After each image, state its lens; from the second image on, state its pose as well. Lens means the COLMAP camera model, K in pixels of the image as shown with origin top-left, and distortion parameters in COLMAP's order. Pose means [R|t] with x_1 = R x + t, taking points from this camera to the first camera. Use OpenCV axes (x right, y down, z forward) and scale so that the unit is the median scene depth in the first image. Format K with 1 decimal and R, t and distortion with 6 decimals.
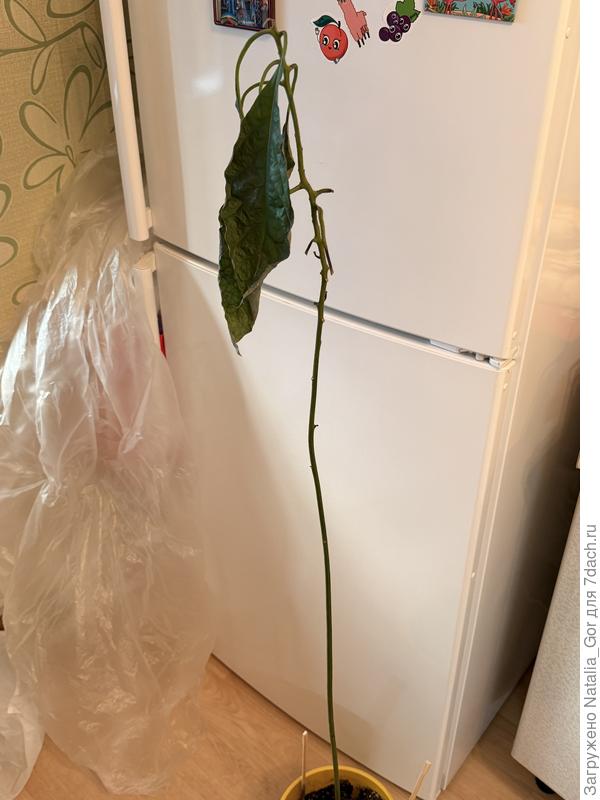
lens RADIAL K [[888.1, 0, 300.0], [0, 888.1, 400.0], [0, 0, 1]] dist [0.004406, 0.017313]
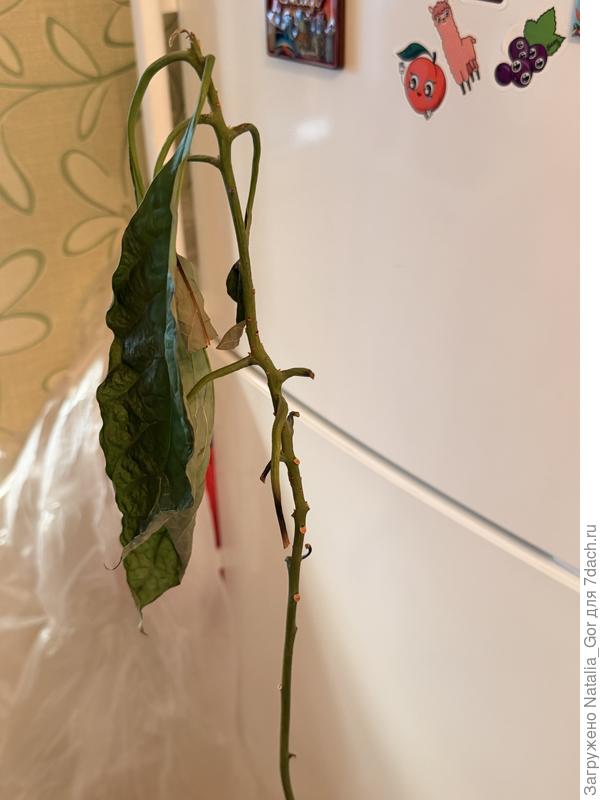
lens RADIAL K [[888.1, 0, 300.0], [0, 888.1, 400.0], [0, 0, 1]] dist [0.004406, 0.017313]
pose [[0.977928, 0.099717, -0.183611, 0.089565], [-0.108566, 0.993333, -0.038762, -0.147480], [0.178522, 0.057840, 0.982234, 0.380553]]
